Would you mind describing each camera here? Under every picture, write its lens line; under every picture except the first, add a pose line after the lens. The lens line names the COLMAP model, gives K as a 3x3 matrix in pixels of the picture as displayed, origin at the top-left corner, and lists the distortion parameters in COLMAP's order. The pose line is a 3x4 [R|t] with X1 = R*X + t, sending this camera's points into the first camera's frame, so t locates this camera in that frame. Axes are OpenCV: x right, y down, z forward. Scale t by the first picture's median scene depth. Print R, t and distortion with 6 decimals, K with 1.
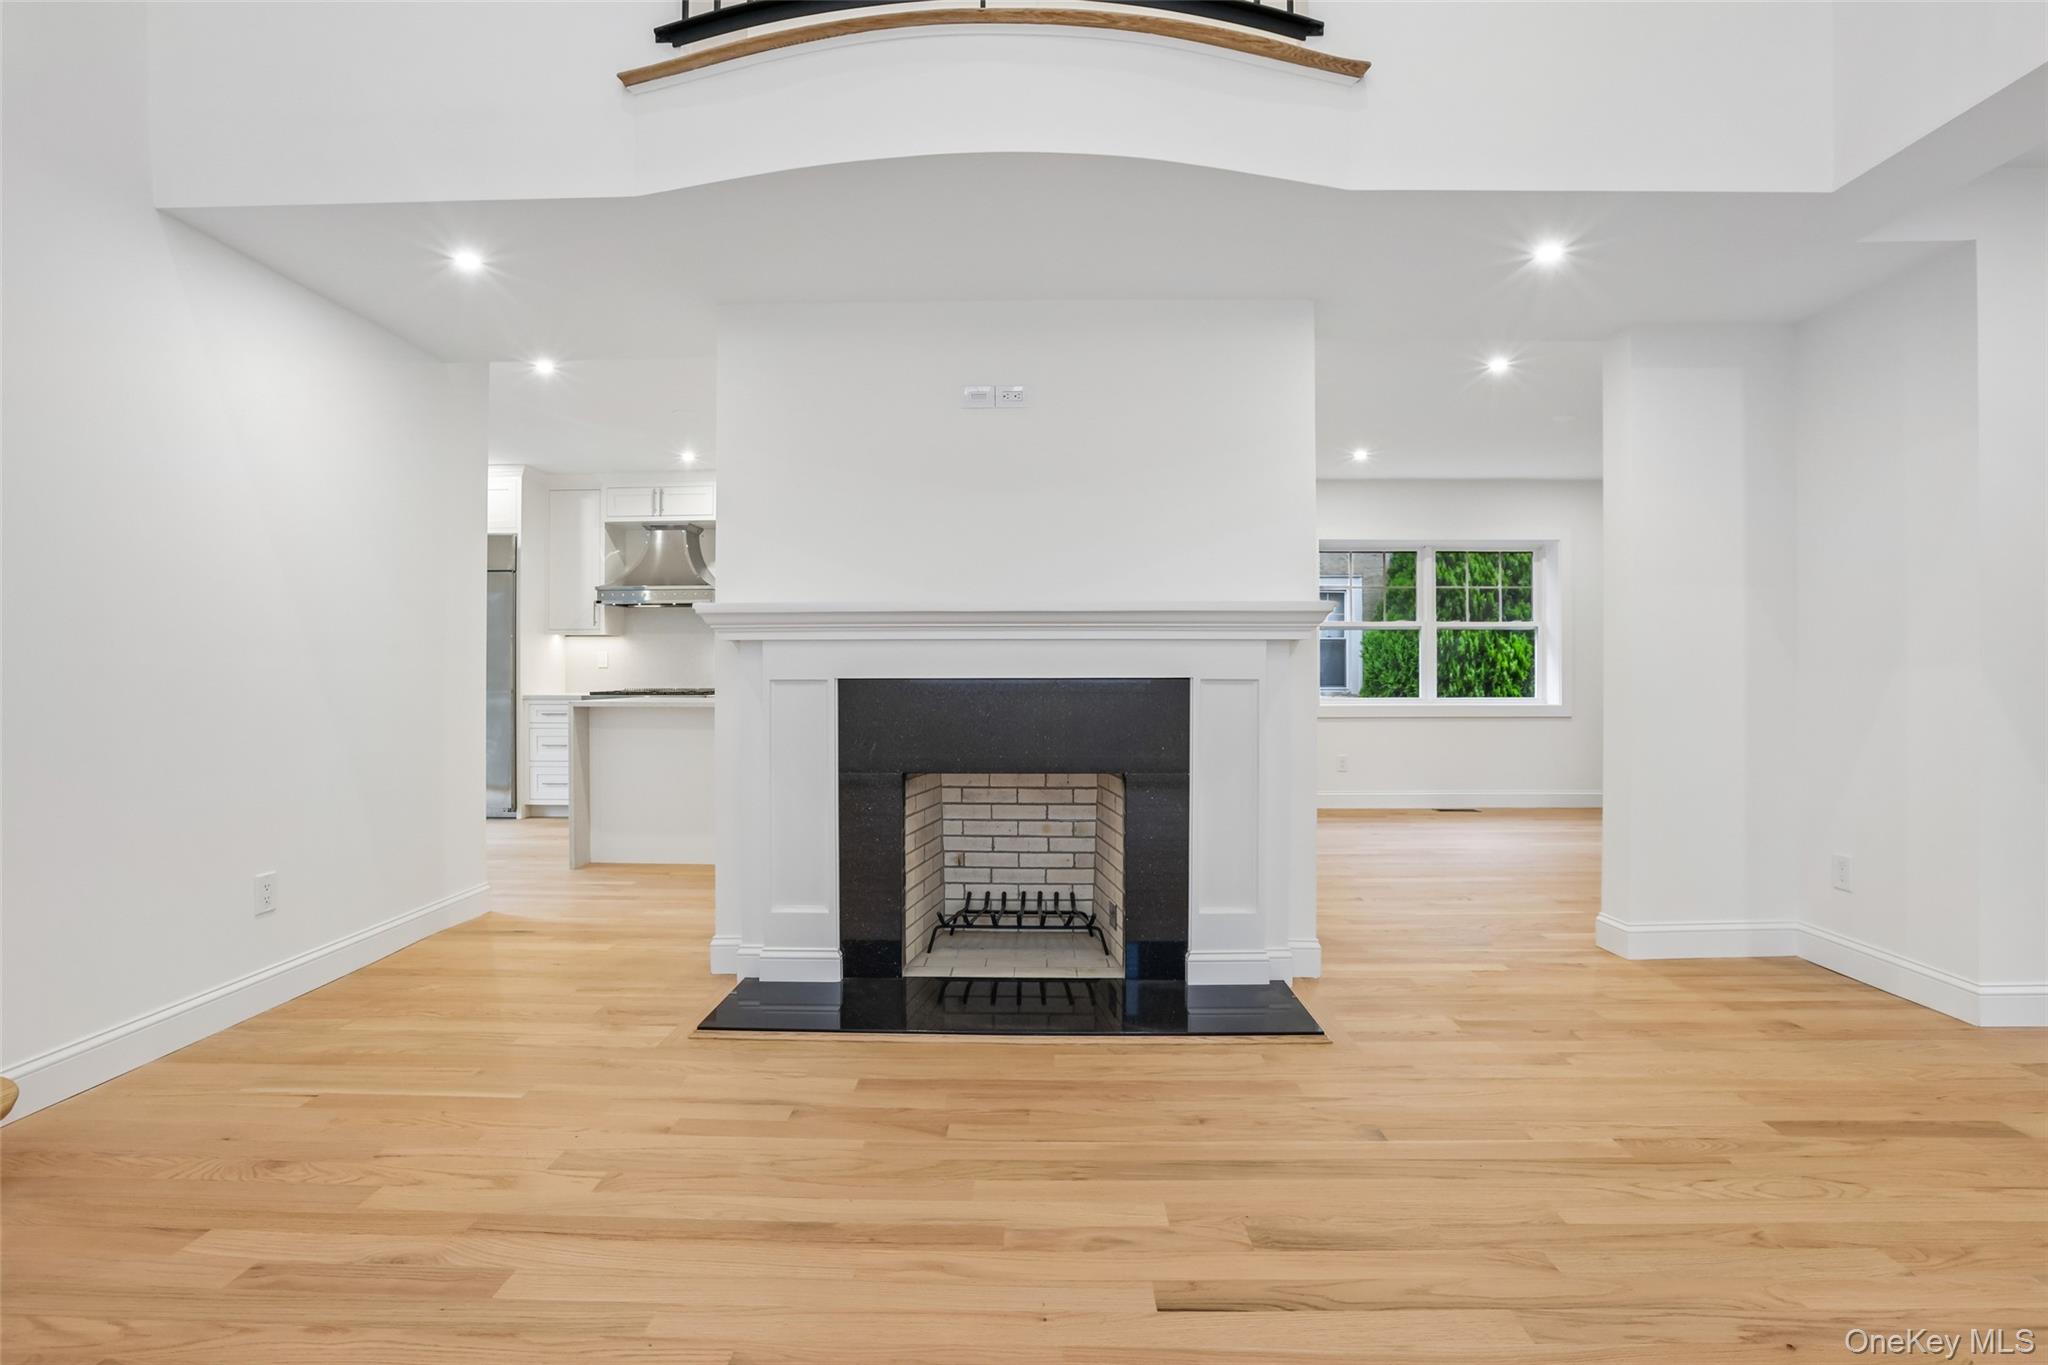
lens RADIAL K [[945.6, 0, 1019.4], [0, 945.6, 678.1], [0, 0, 1]] dist [-0.054407, 0.018786]
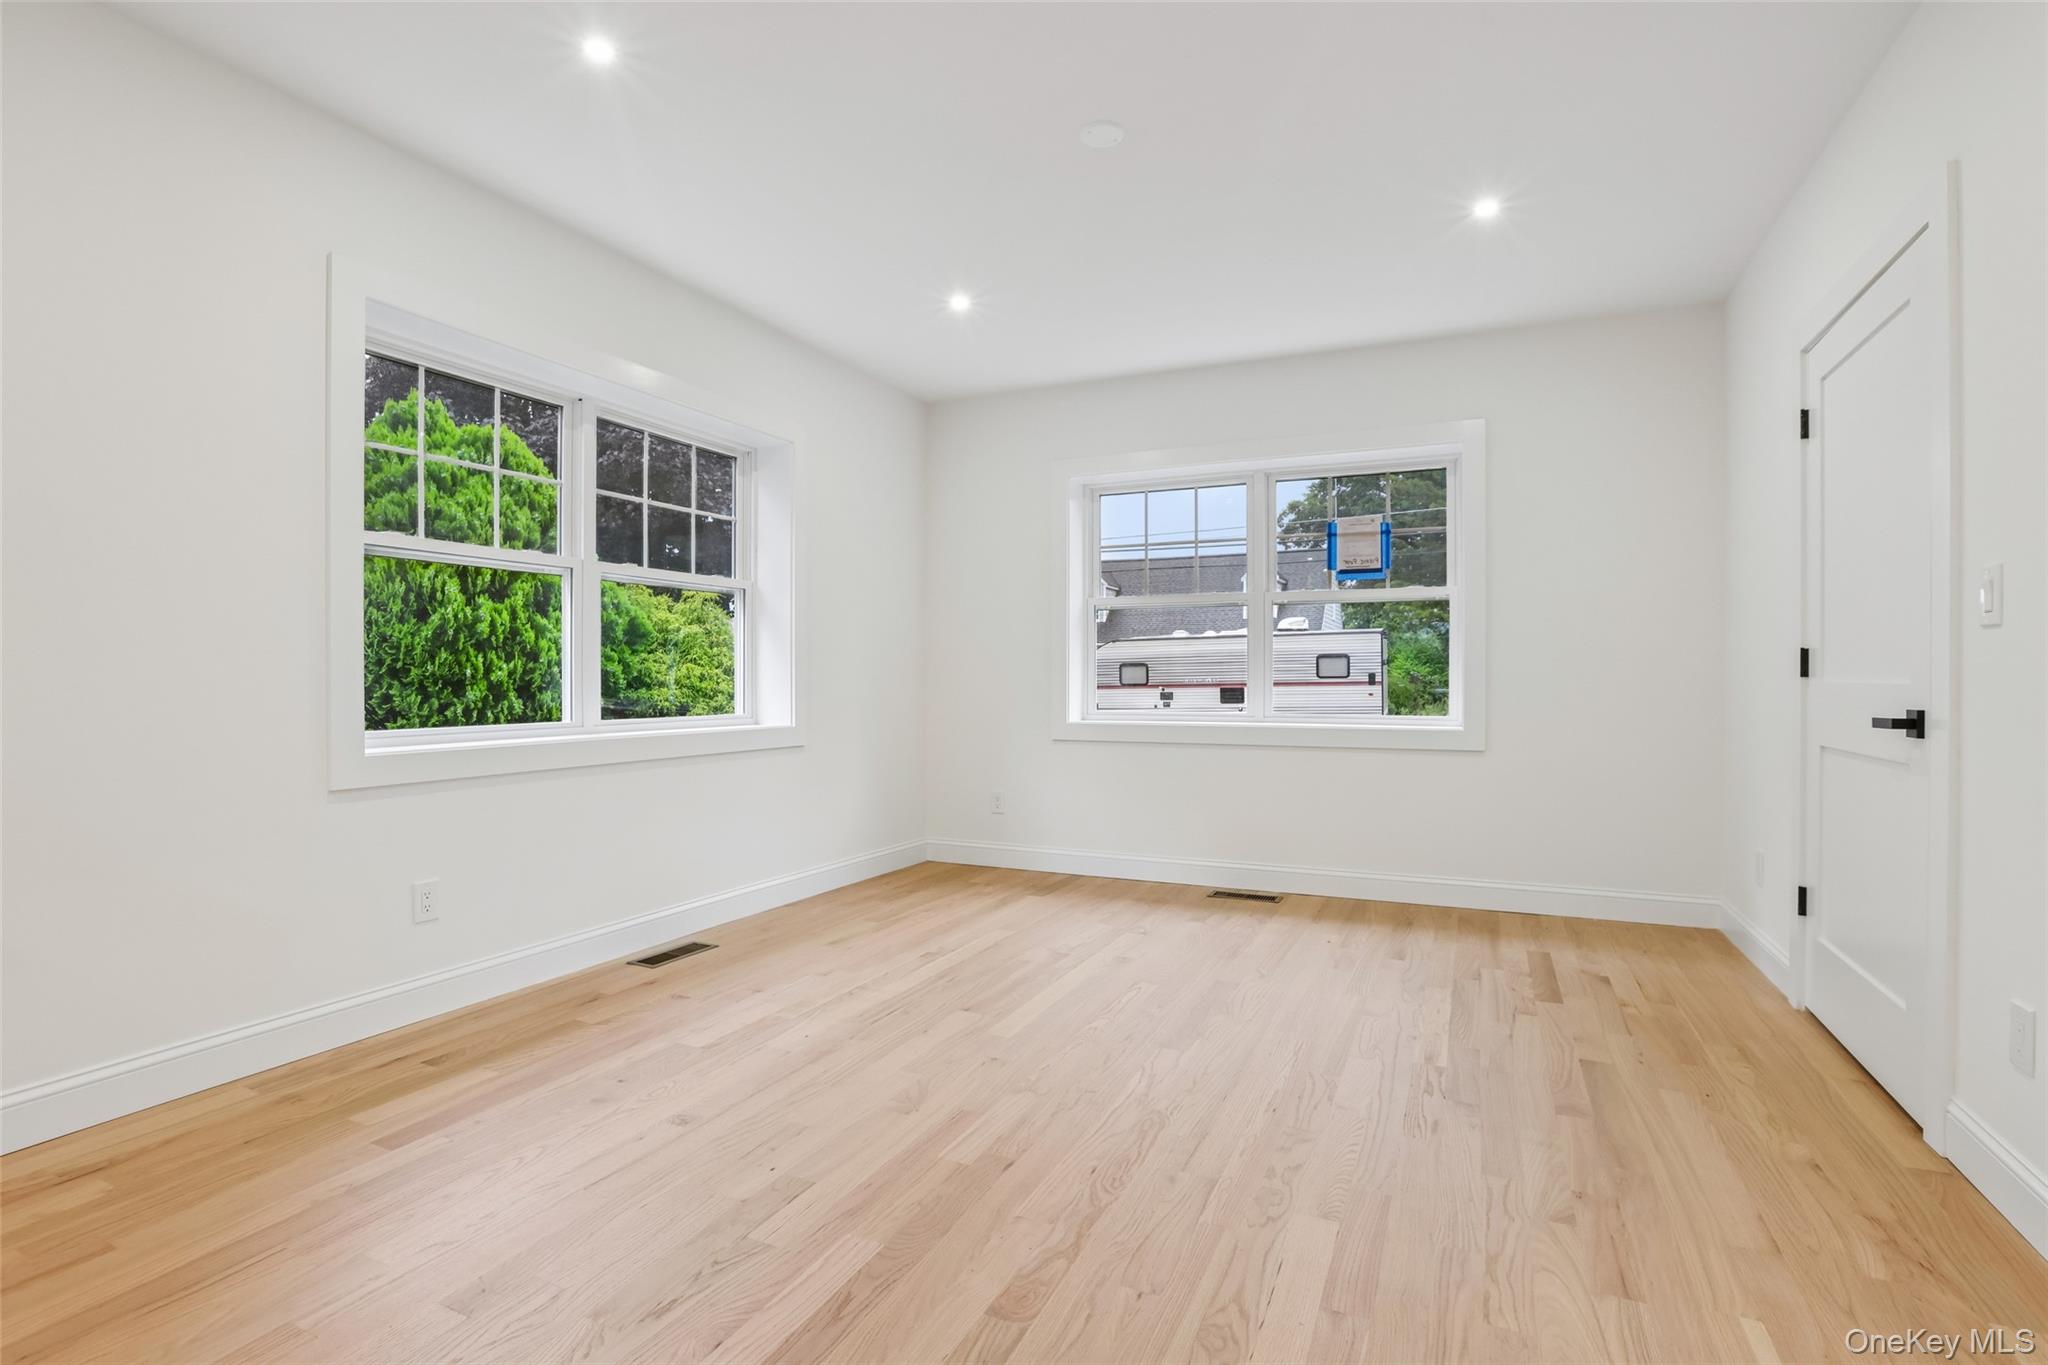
lens RADIAL K [[959.4, 0, 1024.4], [0, 959.4, 680.9], [0, 0, 1]] dist [-0.048308, 0.020880]
pose [[0.405877, 0.001025, 0.913927, 0.183240], [-0.005535, 0.999984, 0.001337, -0.002490], [-0.913911, -0.005601, 0.405876, 1.205921]]
